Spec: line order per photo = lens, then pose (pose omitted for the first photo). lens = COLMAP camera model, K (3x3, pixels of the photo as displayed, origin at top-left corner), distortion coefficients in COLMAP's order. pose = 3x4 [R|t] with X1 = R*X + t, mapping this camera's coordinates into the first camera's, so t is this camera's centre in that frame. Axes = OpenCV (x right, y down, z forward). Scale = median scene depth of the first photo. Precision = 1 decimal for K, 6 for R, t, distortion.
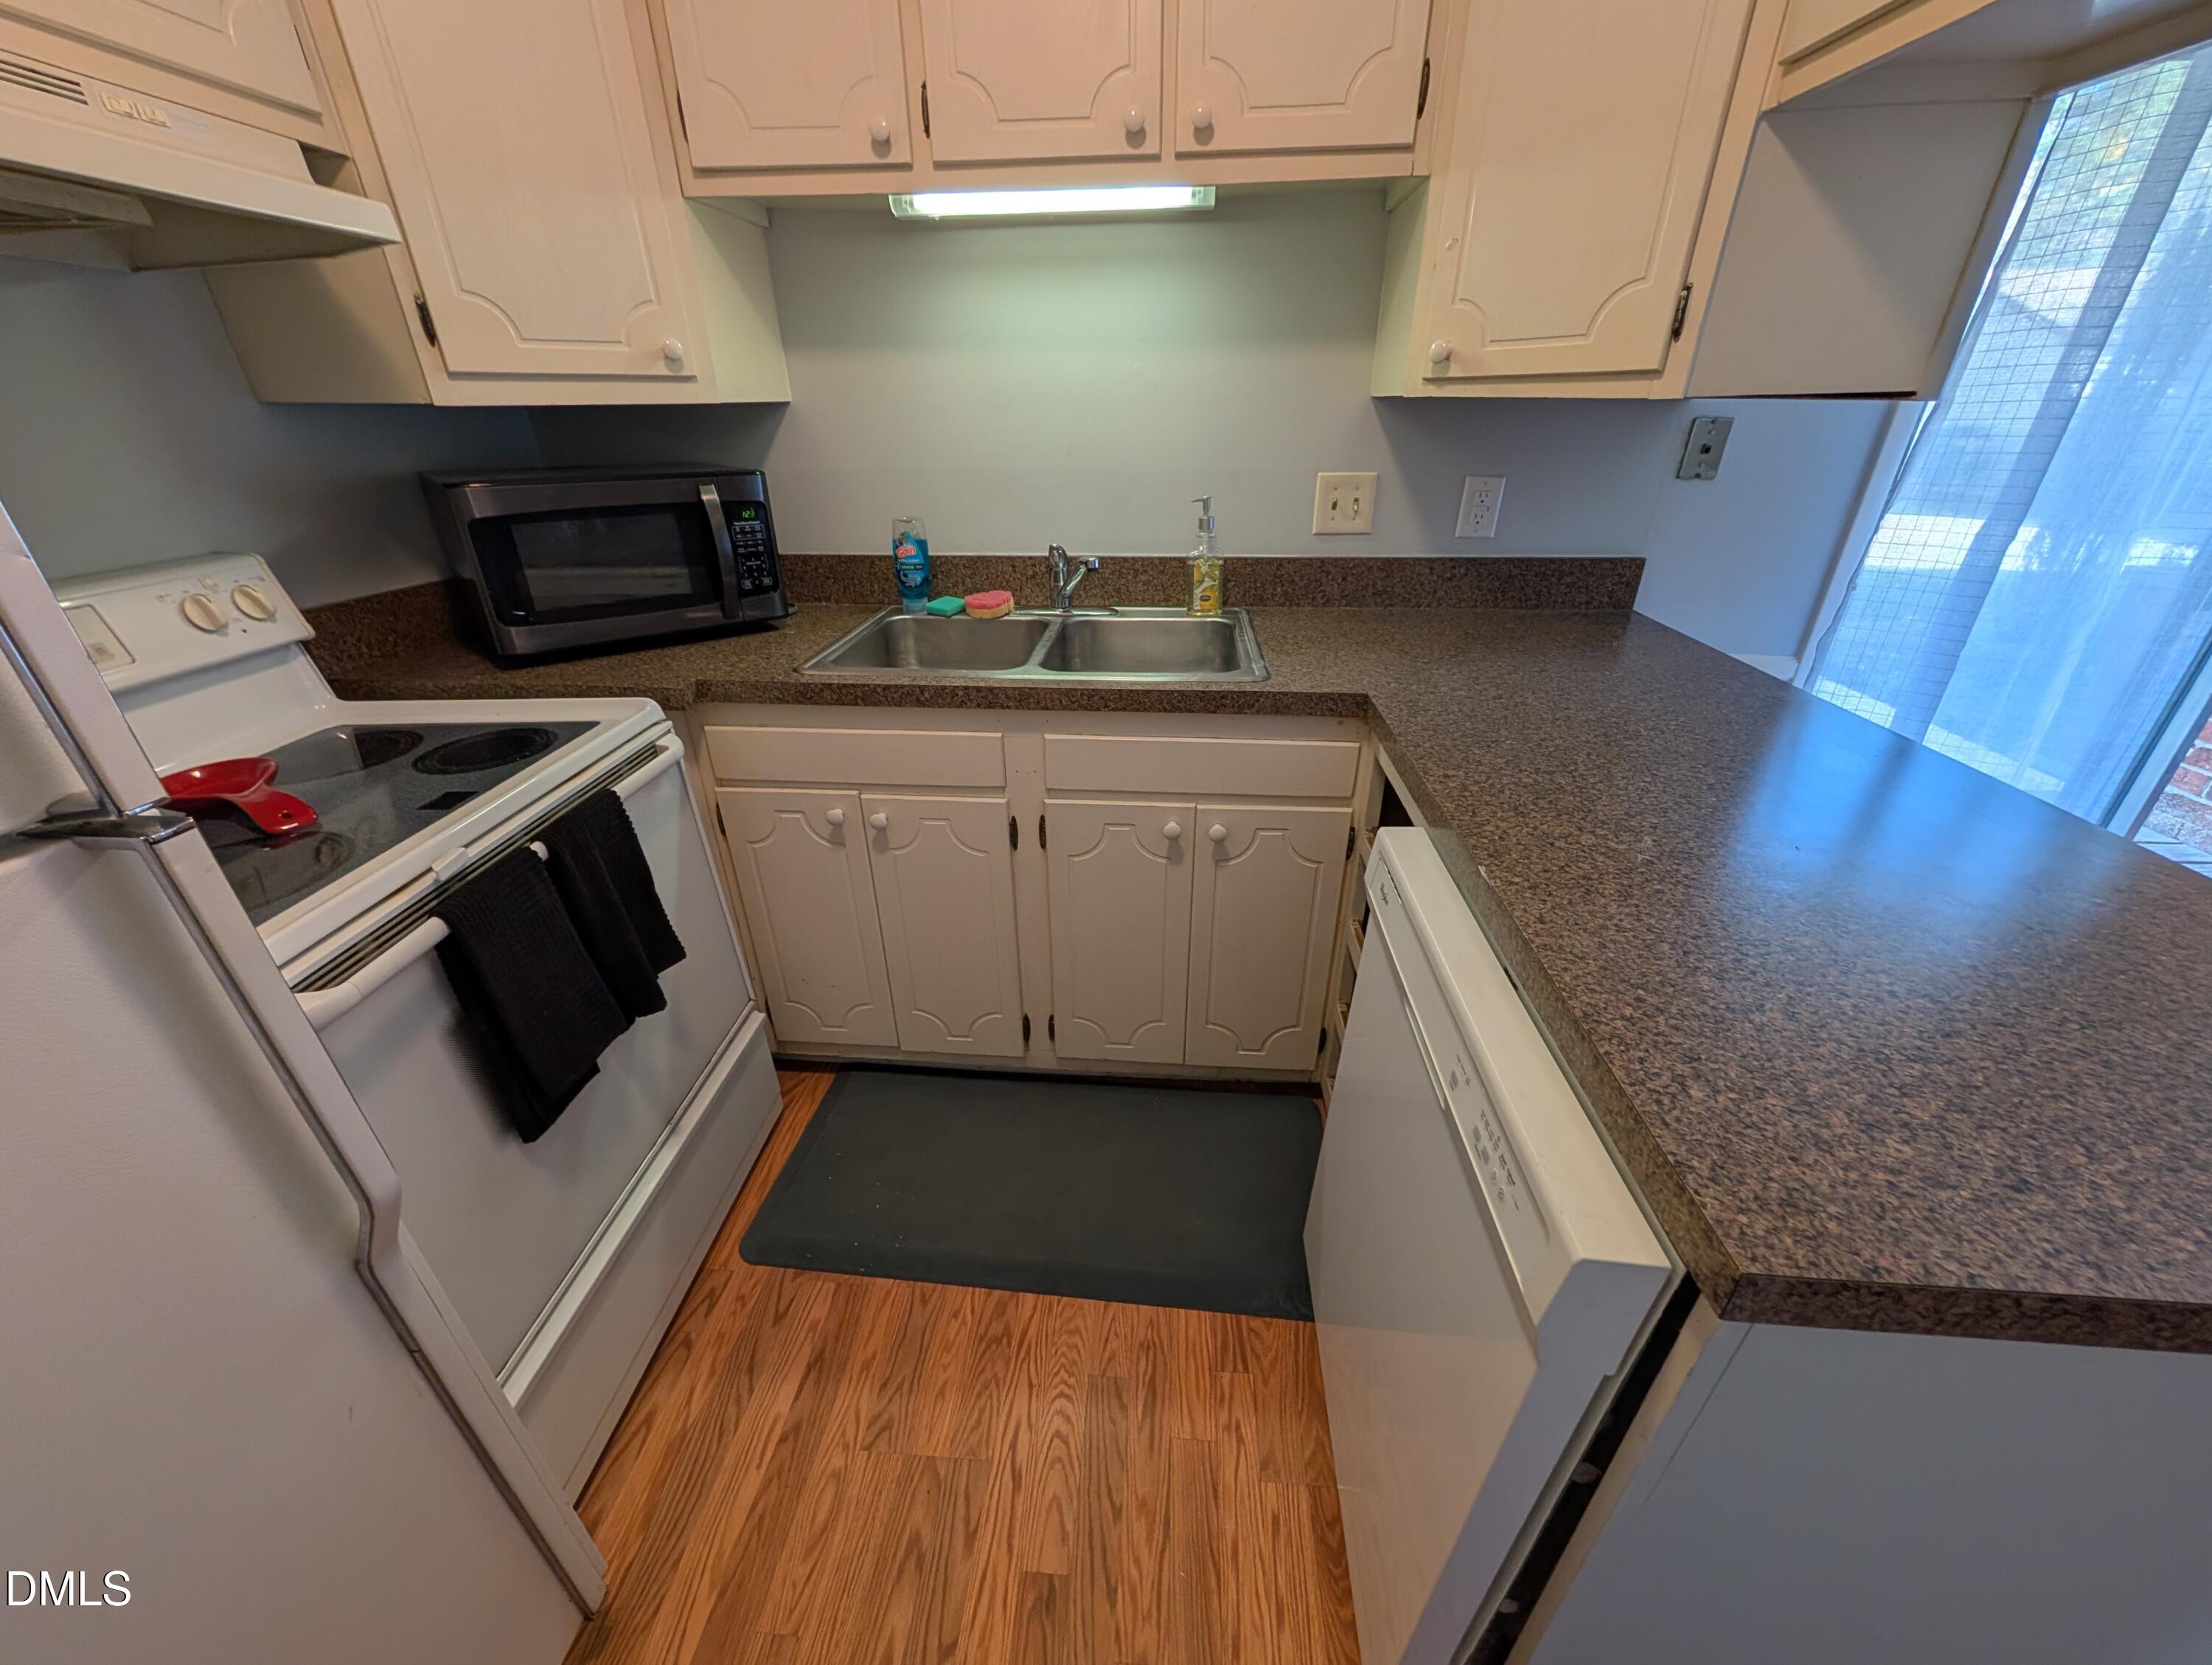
lens RADIAL K [[821.9, 0, 1106.0], [0, 821.9, 832.5], [0, 0, 1]] dist [0.002248, 0.000601]
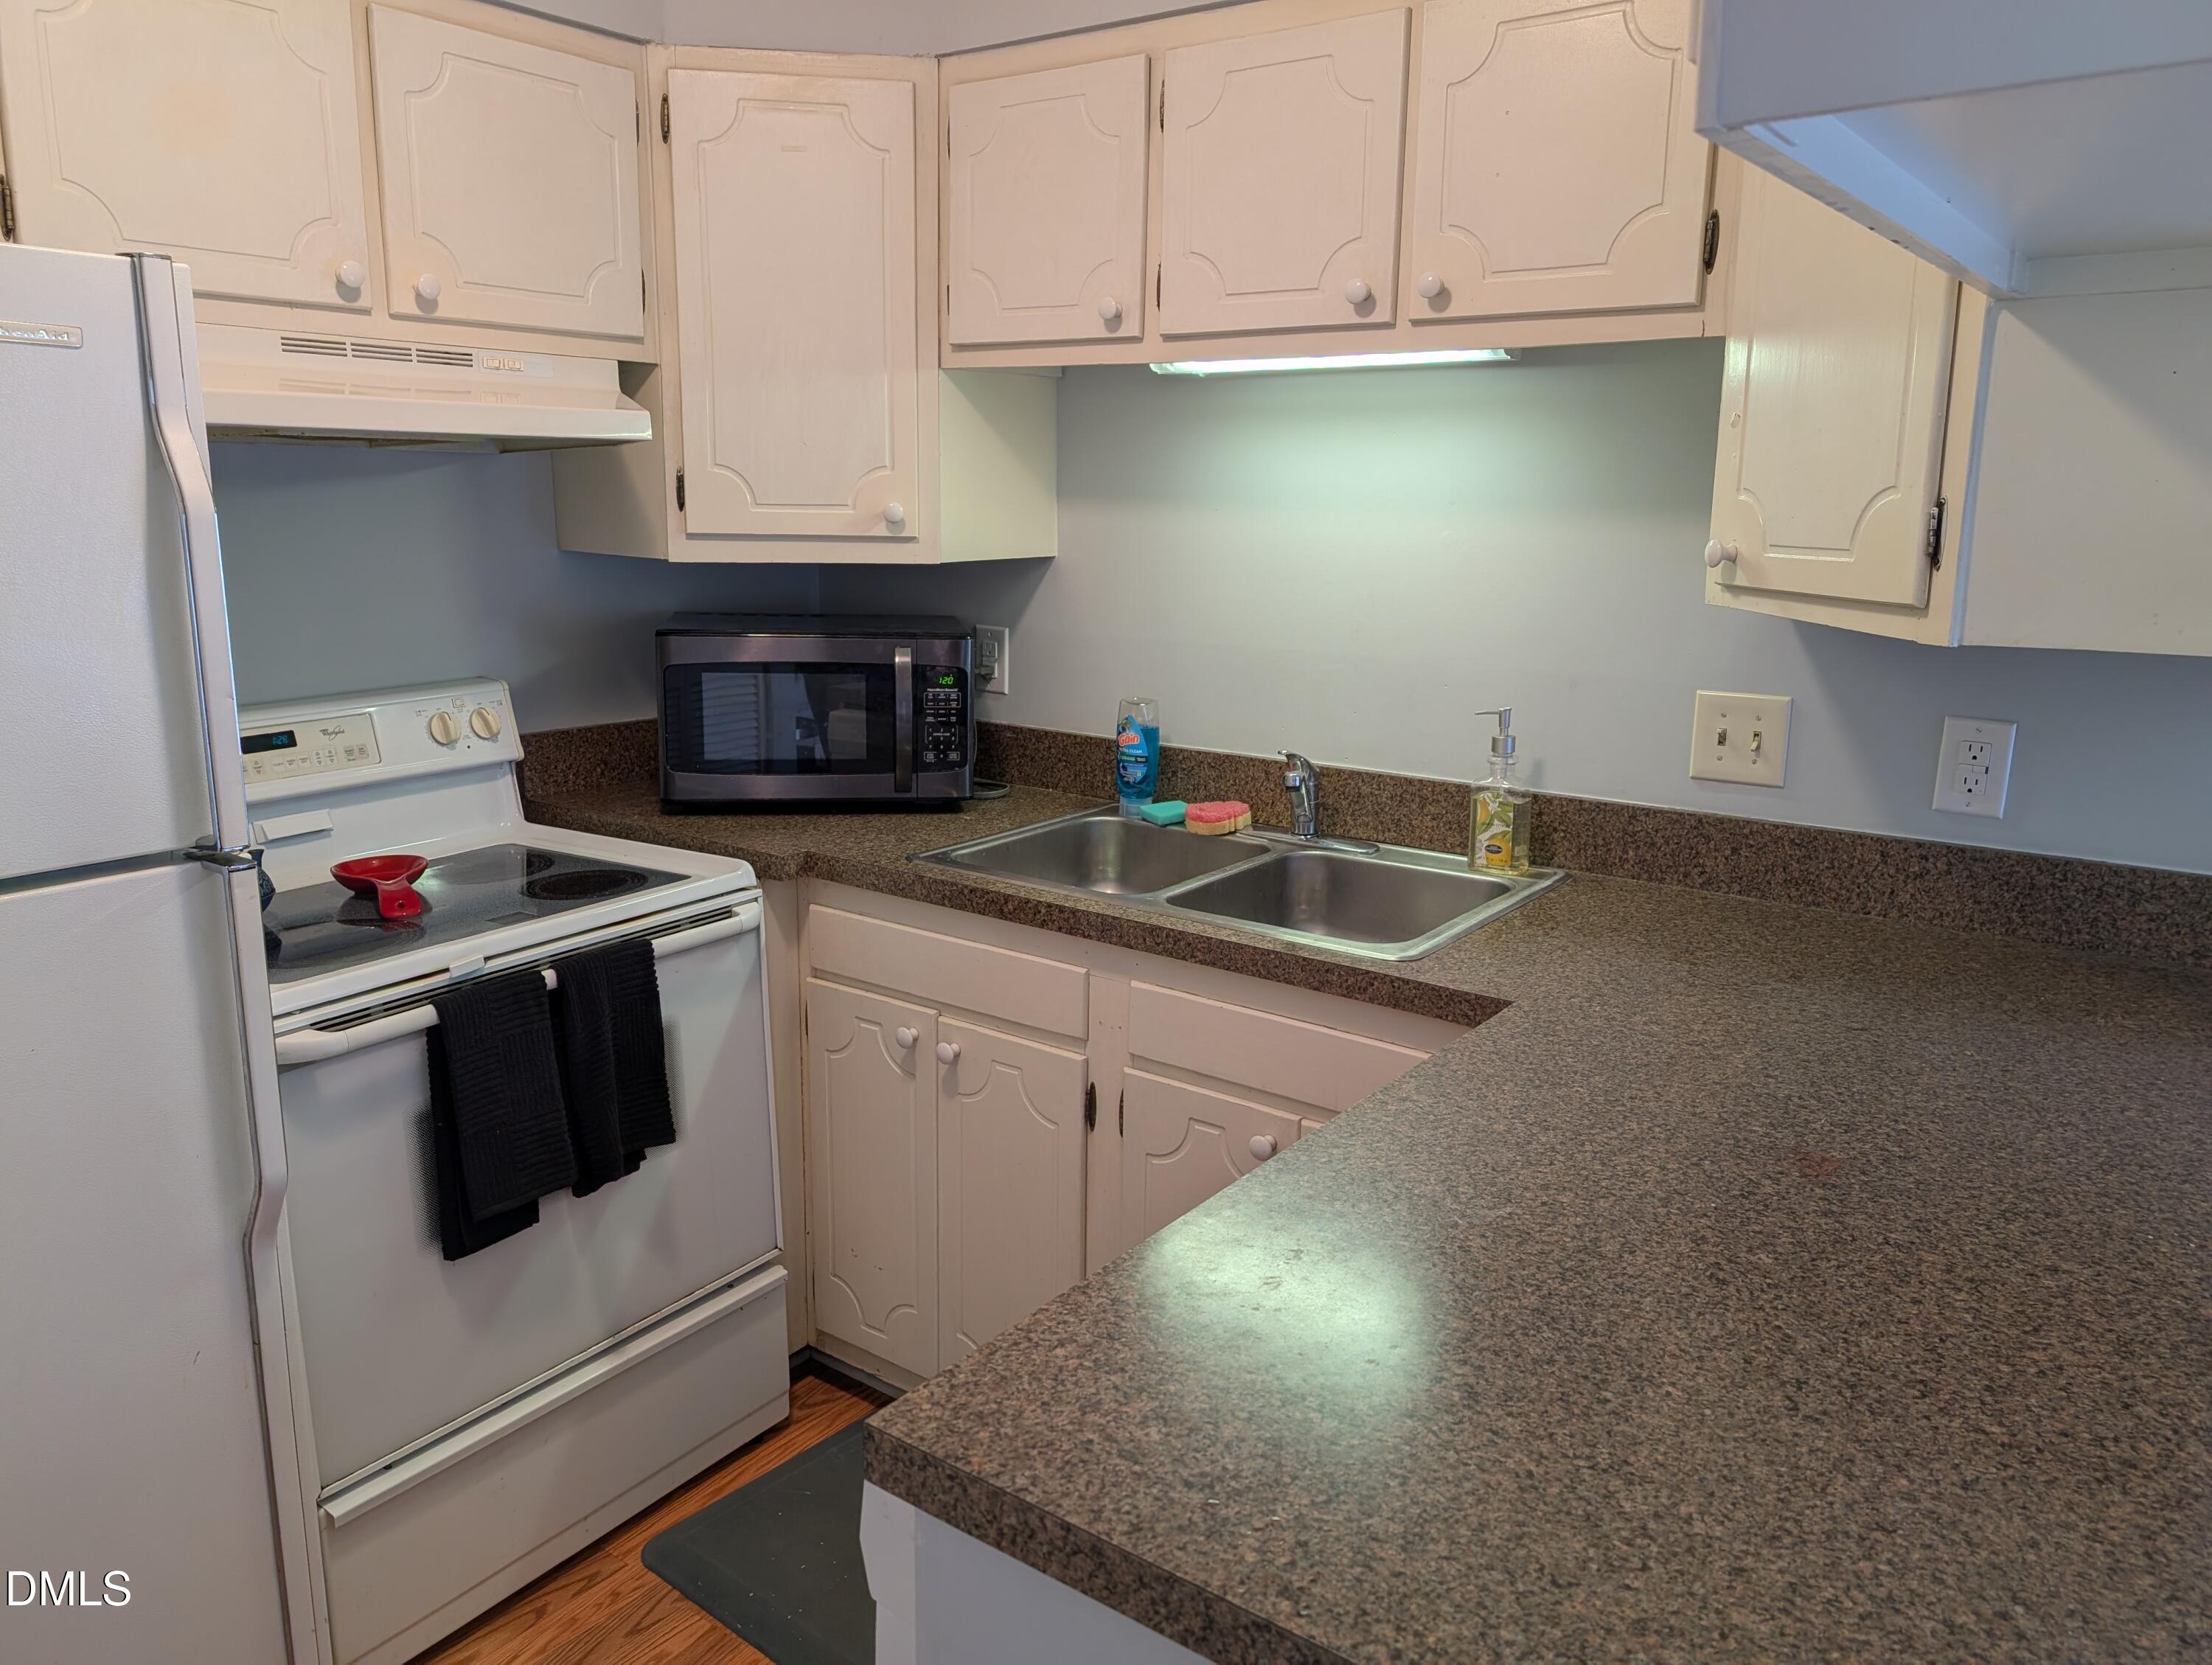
lens RADIAL K [[1534.6, 0, 1113.5], [0, 1534.6, 827.4], [0, 0, 1]] dist [0.090031, -0.148537]
pose [[0.856623, 0.130634, -0.499130, 0.599024], [-0.255752, 0.947708, -0.190893, 0.023261], [0.448093, 0.291177, 0.845239, -0.262559]]
